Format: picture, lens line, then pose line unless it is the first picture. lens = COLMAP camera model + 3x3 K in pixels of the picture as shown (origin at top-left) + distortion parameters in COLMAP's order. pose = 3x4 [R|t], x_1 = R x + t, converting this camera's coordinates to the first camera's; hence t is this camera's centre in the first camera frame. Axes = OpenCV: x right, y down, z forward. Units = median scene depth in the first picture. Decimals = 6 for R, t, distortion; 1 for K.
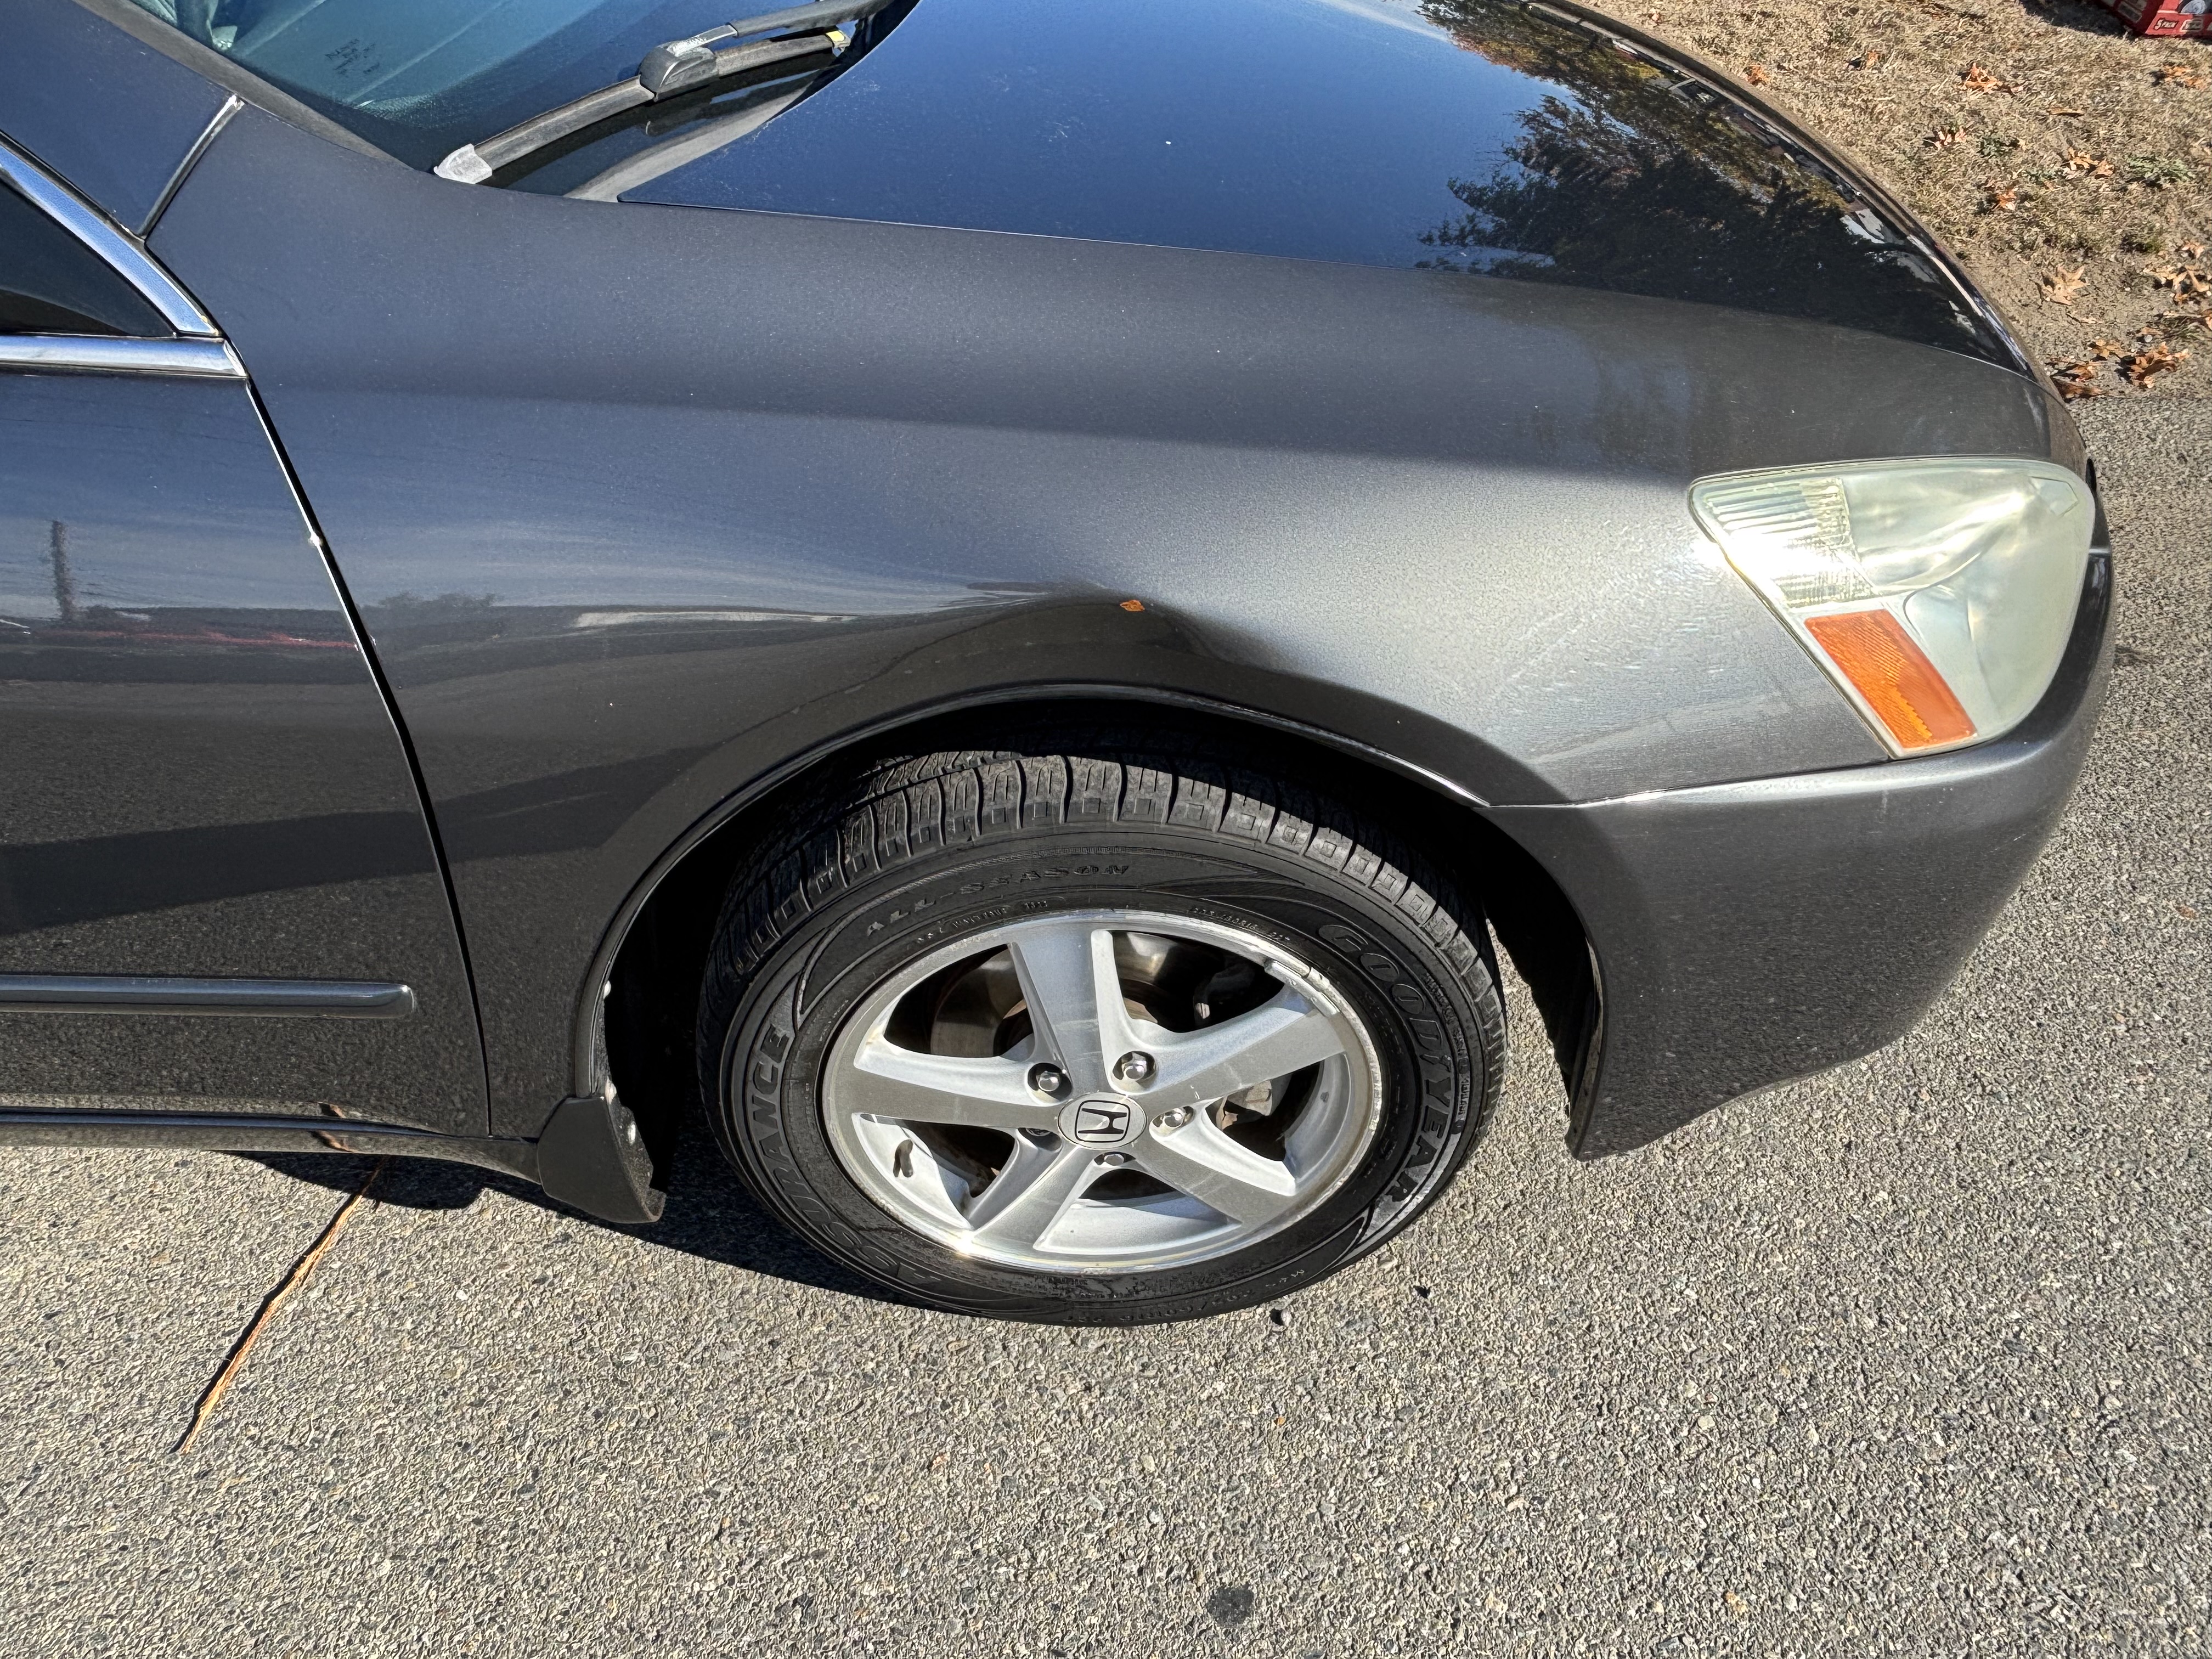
lens RADIAL K [[1507.4, 0, 1084.4], [0, 1507.4, 798.2], [0, 0, 1]] dist [0.018568, -0.028895]
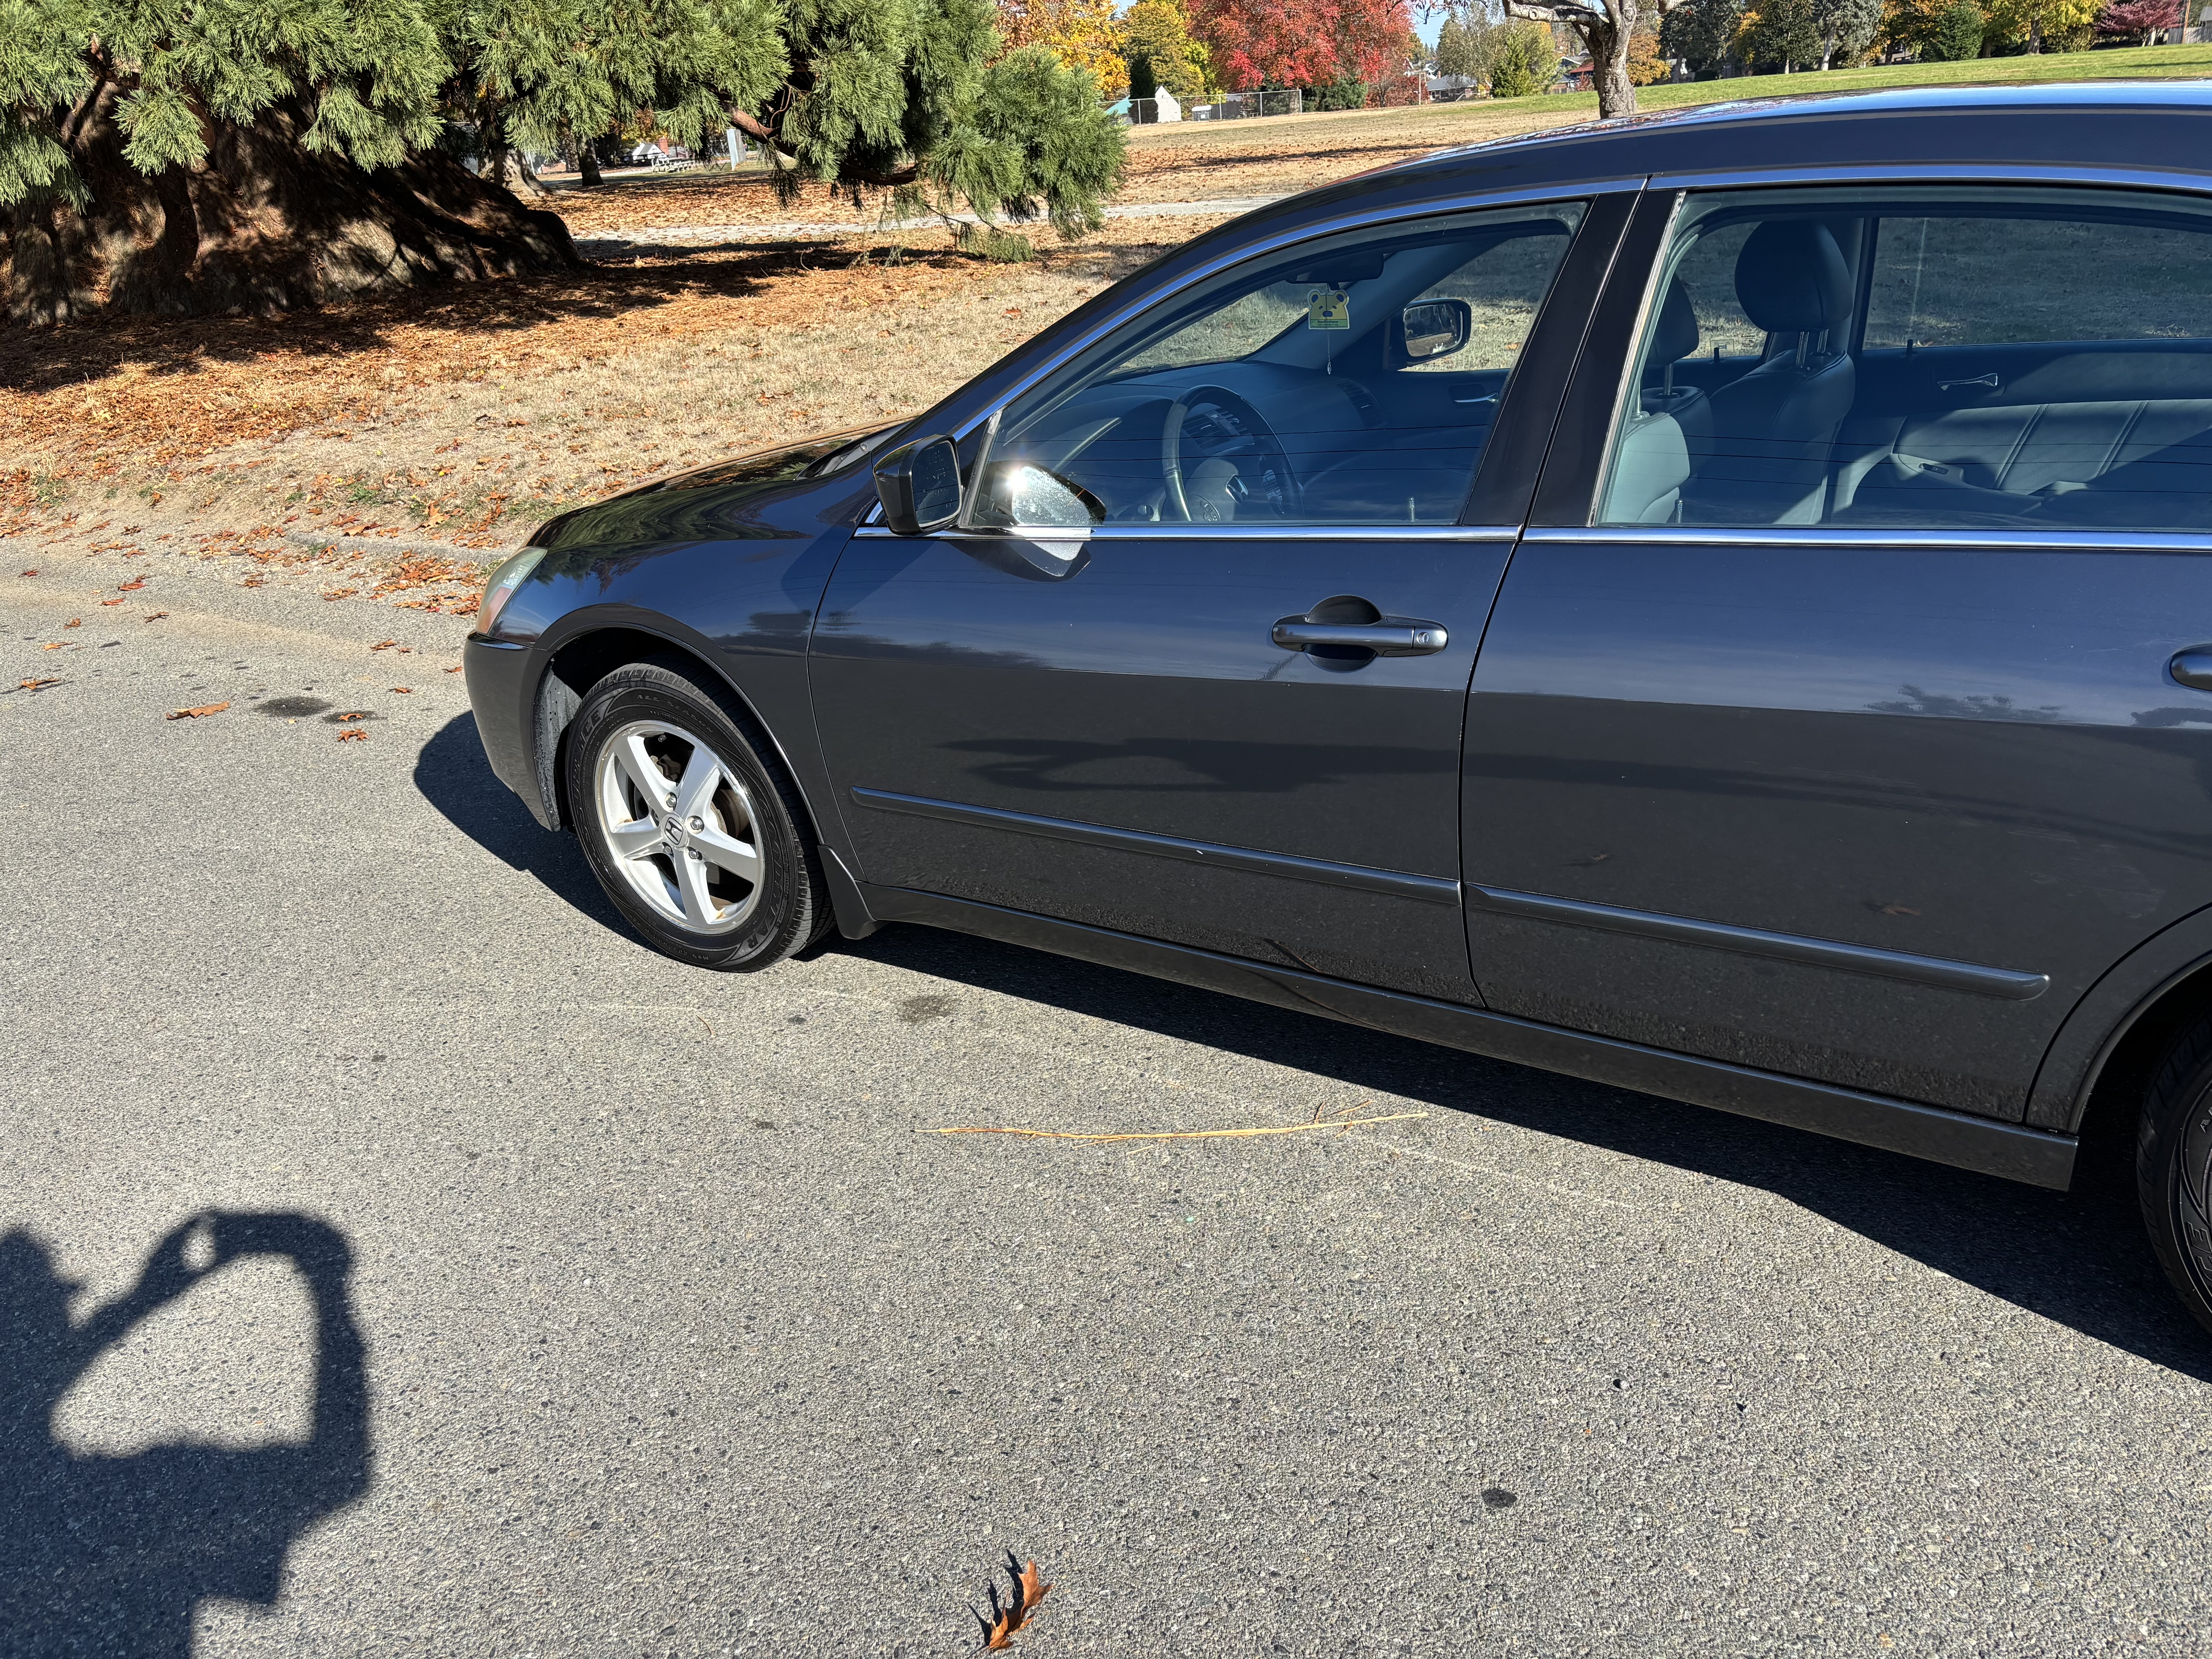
lens RADIAL K [[1672.5, 0, 1086.8], [0, 1672.5, 839.1], [0, 0, 1]] dist [0.056480, -0.058912]
pose [[0.839016, 0.151174, -0.522685, 0.468362], [-0.299851, 0.930058, -0.212325, 0.376274], [0.454029, 0.334871, 0.825663, -0.645587]]
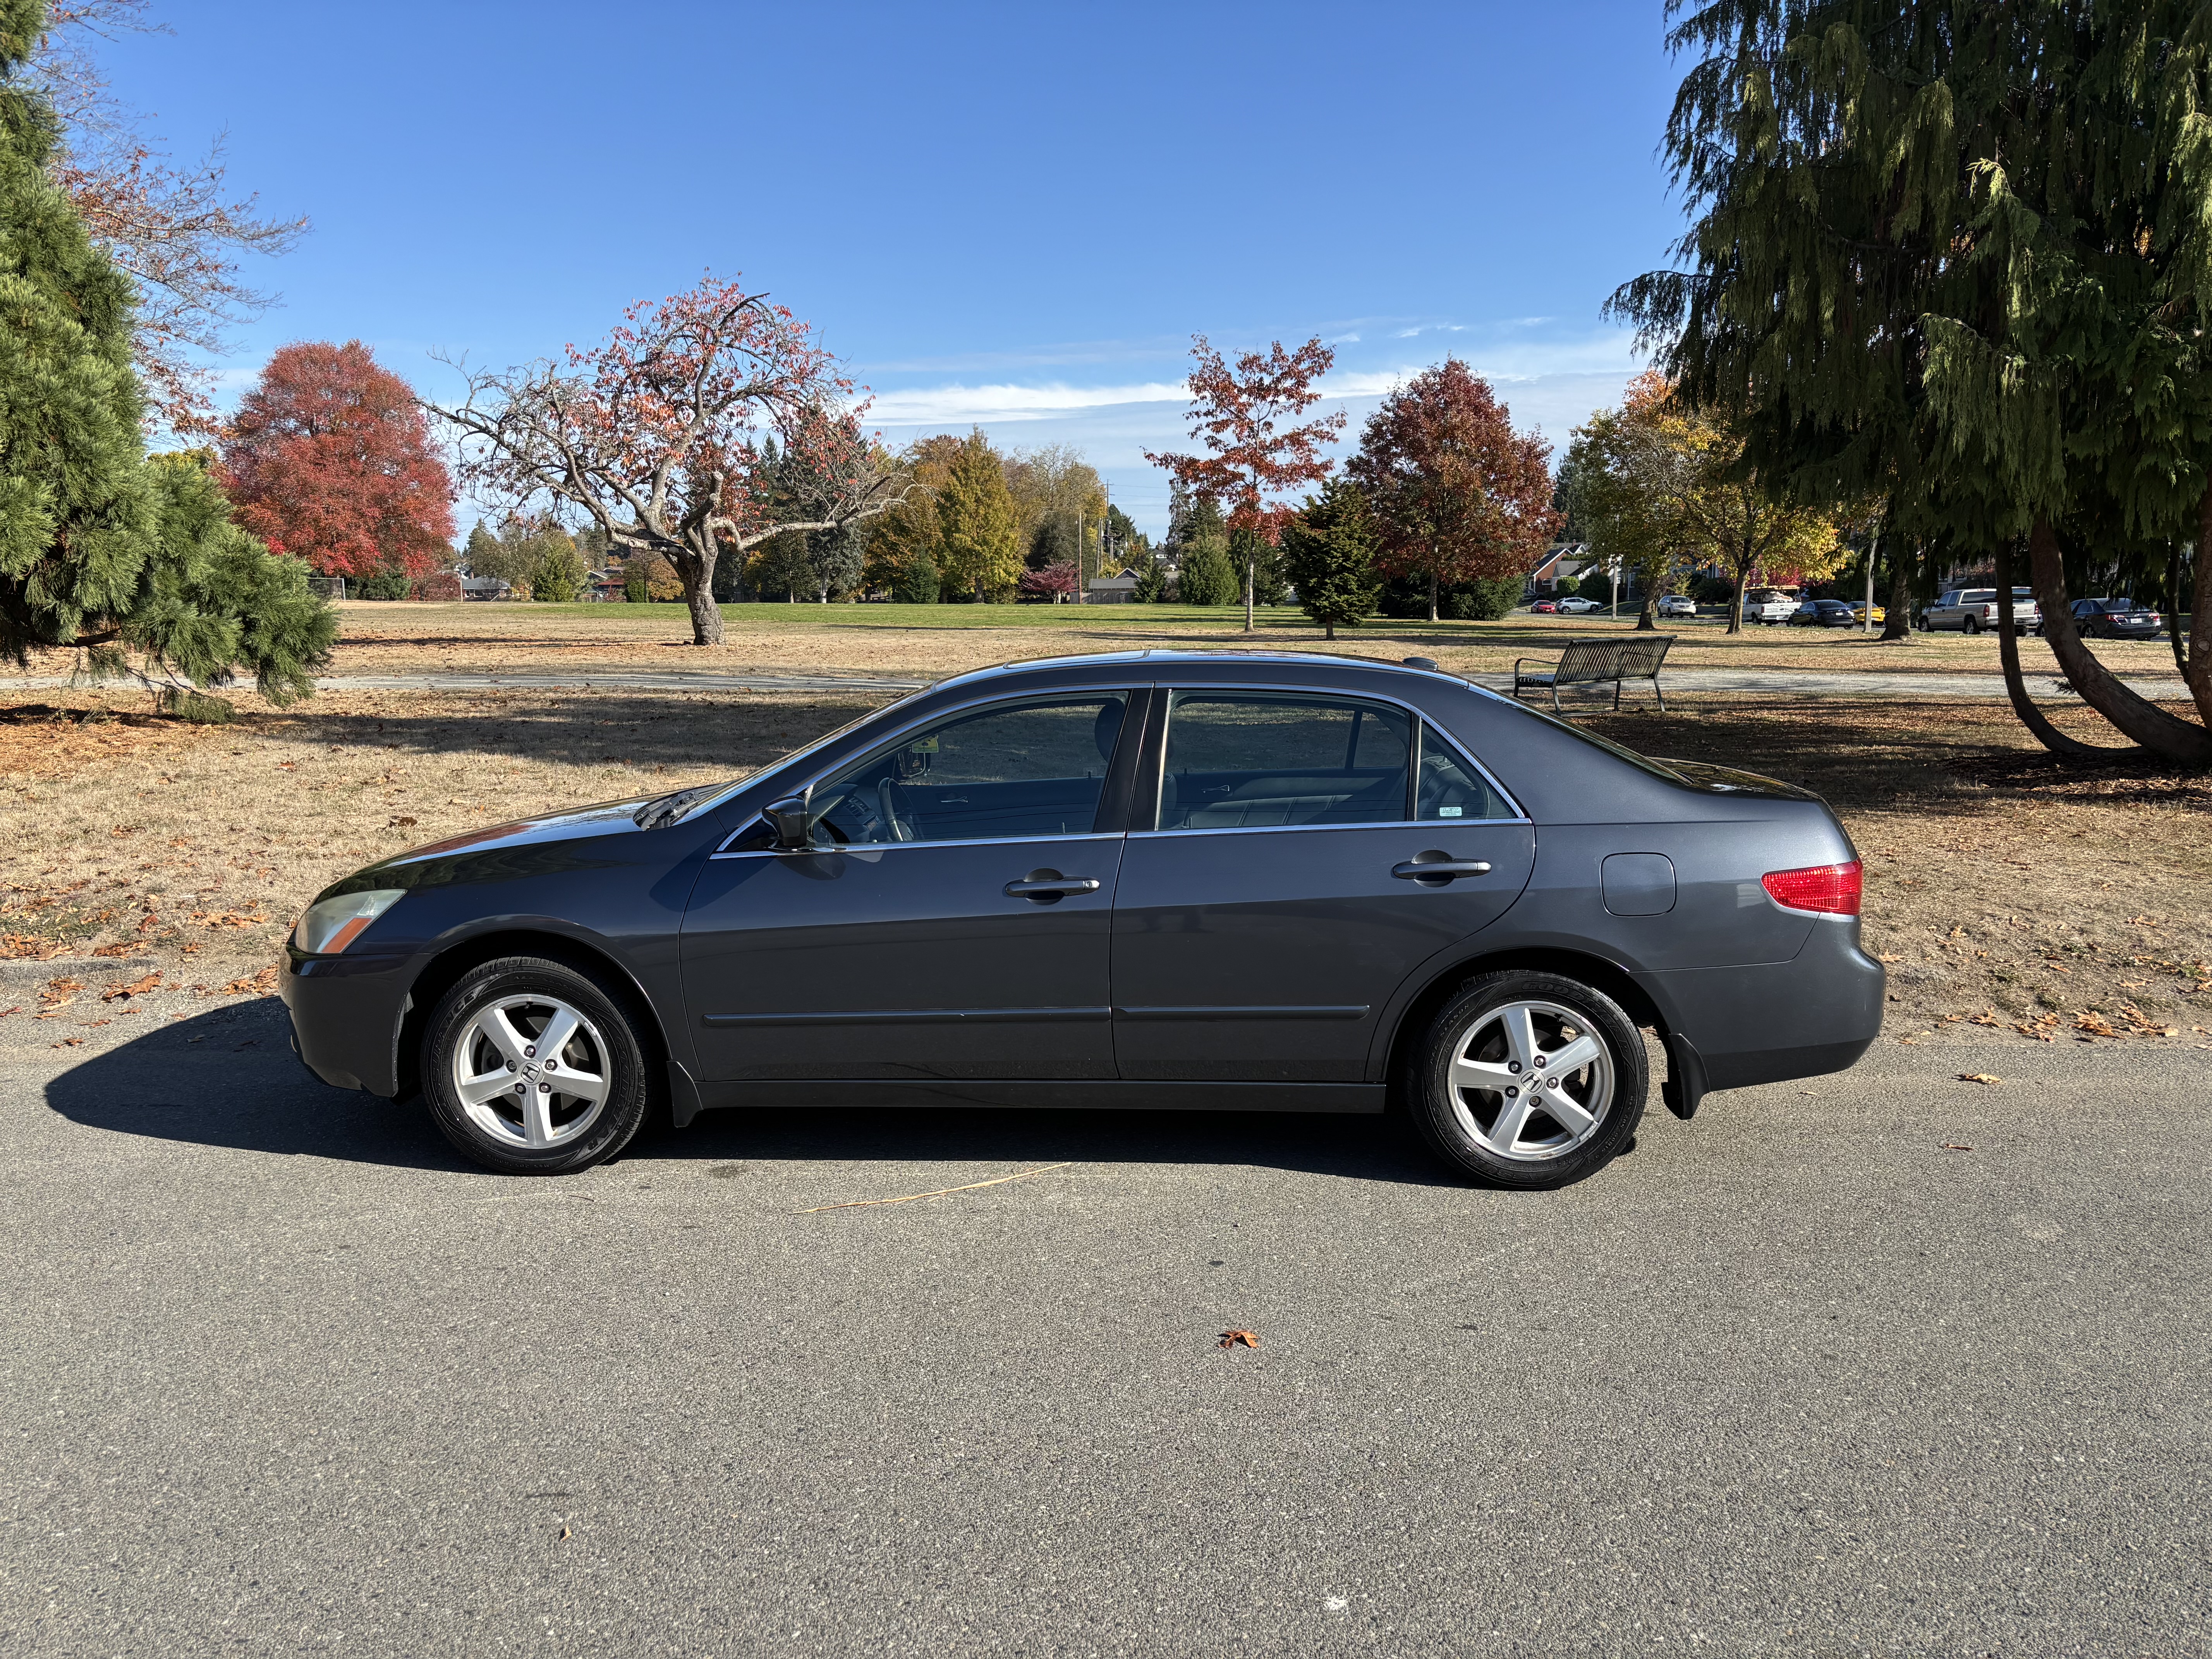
lens RADIAL K [[1672.5, 0, 1092.8], [0, 1672.5, 835.6], [0, 0, 1]] dist [0.056480, -0.058912]
pose [[0.999649, 0.001775, -0.026426, -0.056840], [-0.015989, 0.835881, -0.548678, 1.535471], [0.021115, 0.548908, 0.835616, -2.106422]]
